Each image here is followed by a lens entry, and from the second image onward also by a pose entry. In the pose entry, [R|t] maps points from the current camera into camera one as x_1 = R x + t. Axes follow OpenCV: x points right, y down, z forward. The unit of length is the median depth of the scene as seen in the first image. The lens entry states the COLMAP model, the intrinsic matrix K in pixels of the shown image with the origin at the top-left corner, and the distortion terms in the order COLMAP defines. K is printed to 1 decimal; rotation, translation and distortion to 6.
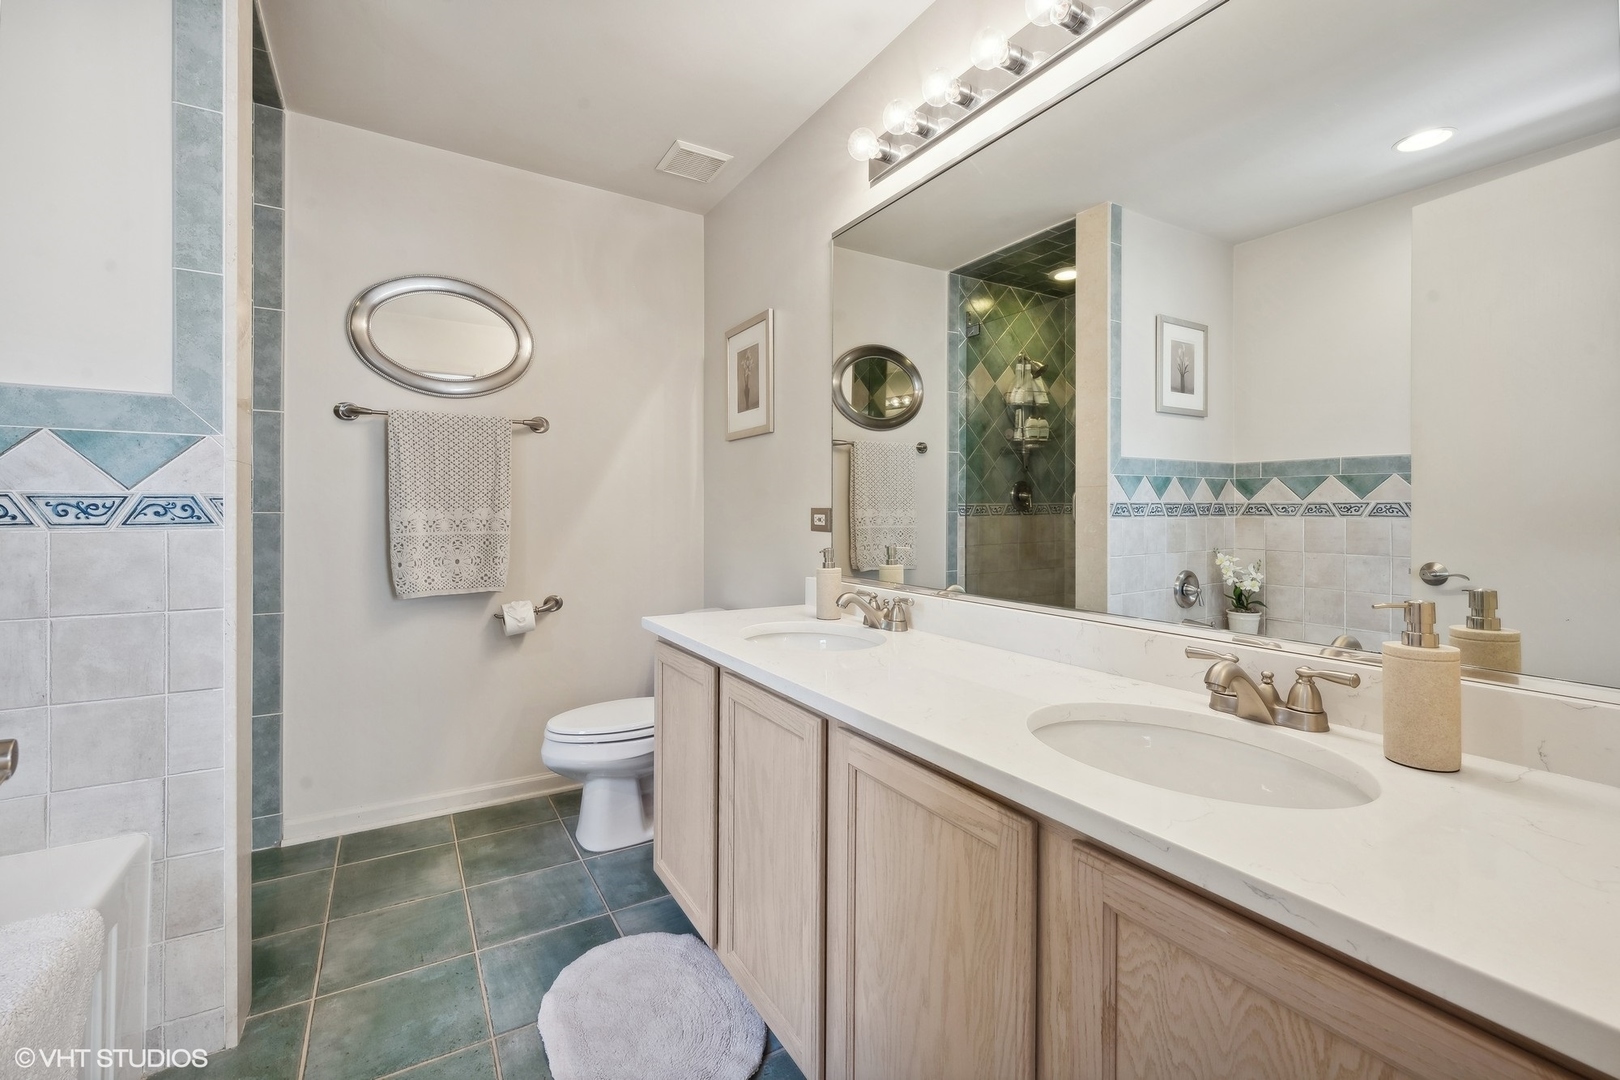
lens RADIAL K [[694.6, 0, 808.4], [0, 694.6, 512.3], [0, 0, 1]] dist [0.000643, 0.000045]
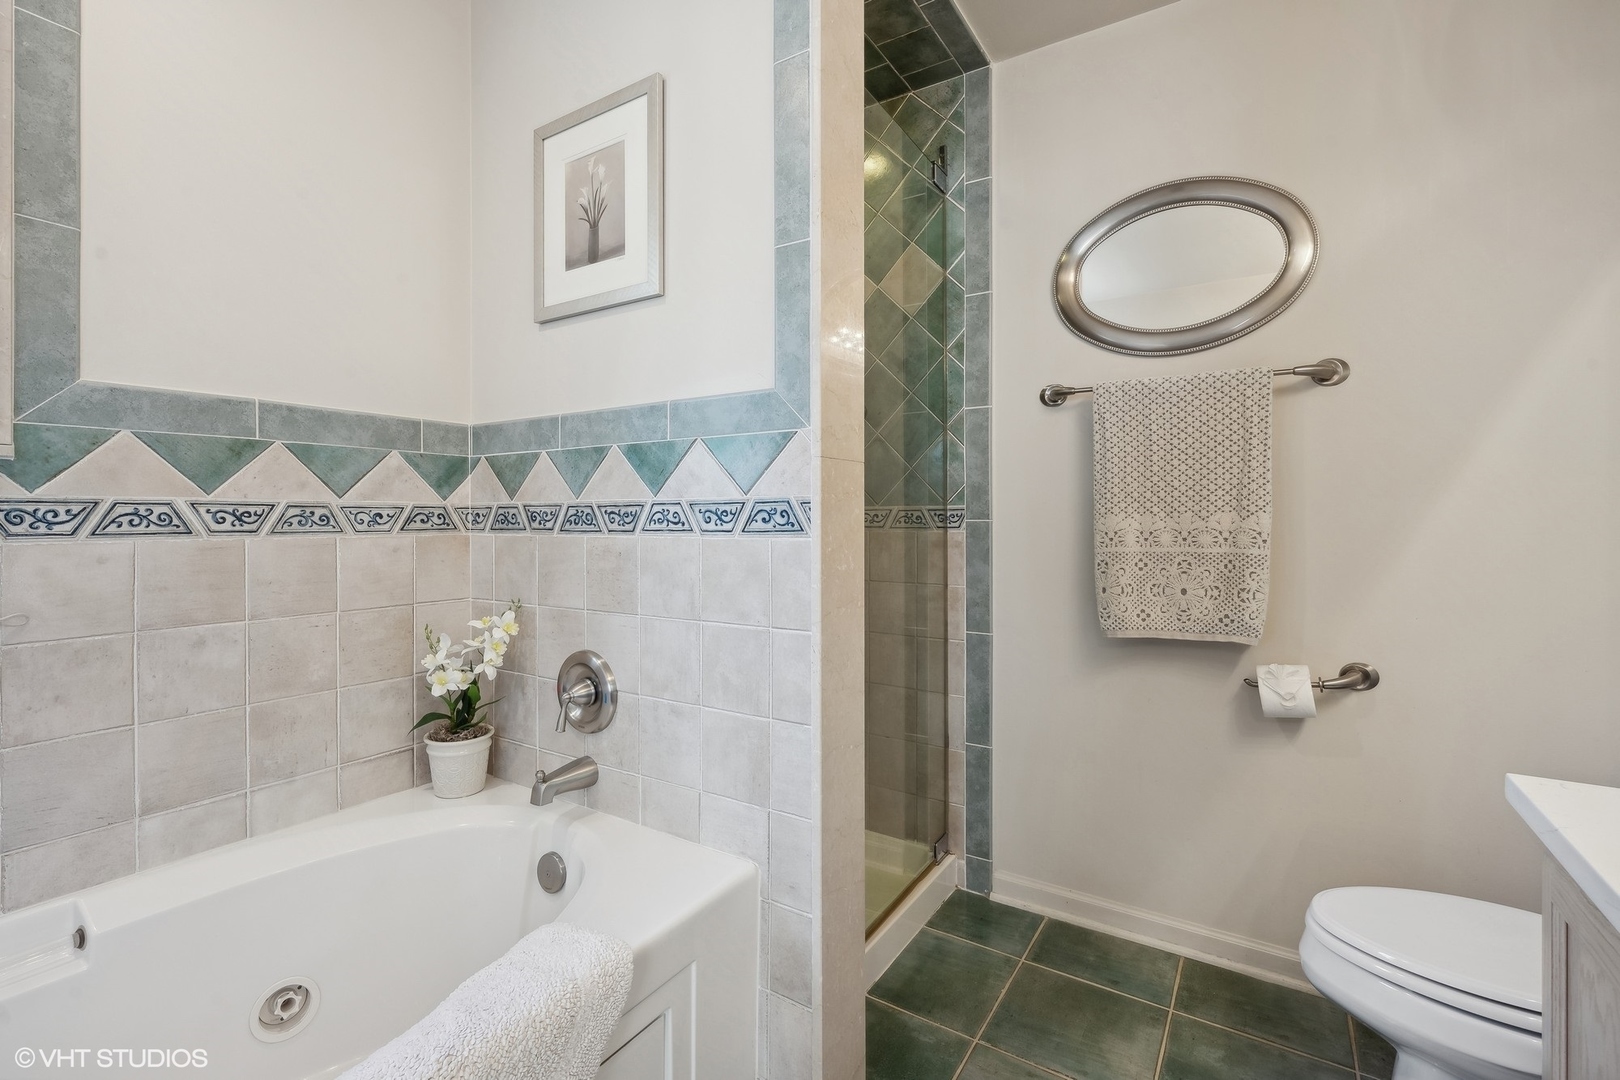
lens RADIAL K [[725.5, 0, 809.7], [0, 725.5, 518.7], [0, 0, 1]] dist [0.002992, -0.000282]
pose [[0.440988, -0.003285, -0.897507, -0.029288], [0.000109, 0.999993, -0.003607, 0.001974], [0.897513, 0.001493, 0.440985, 0.362206]]
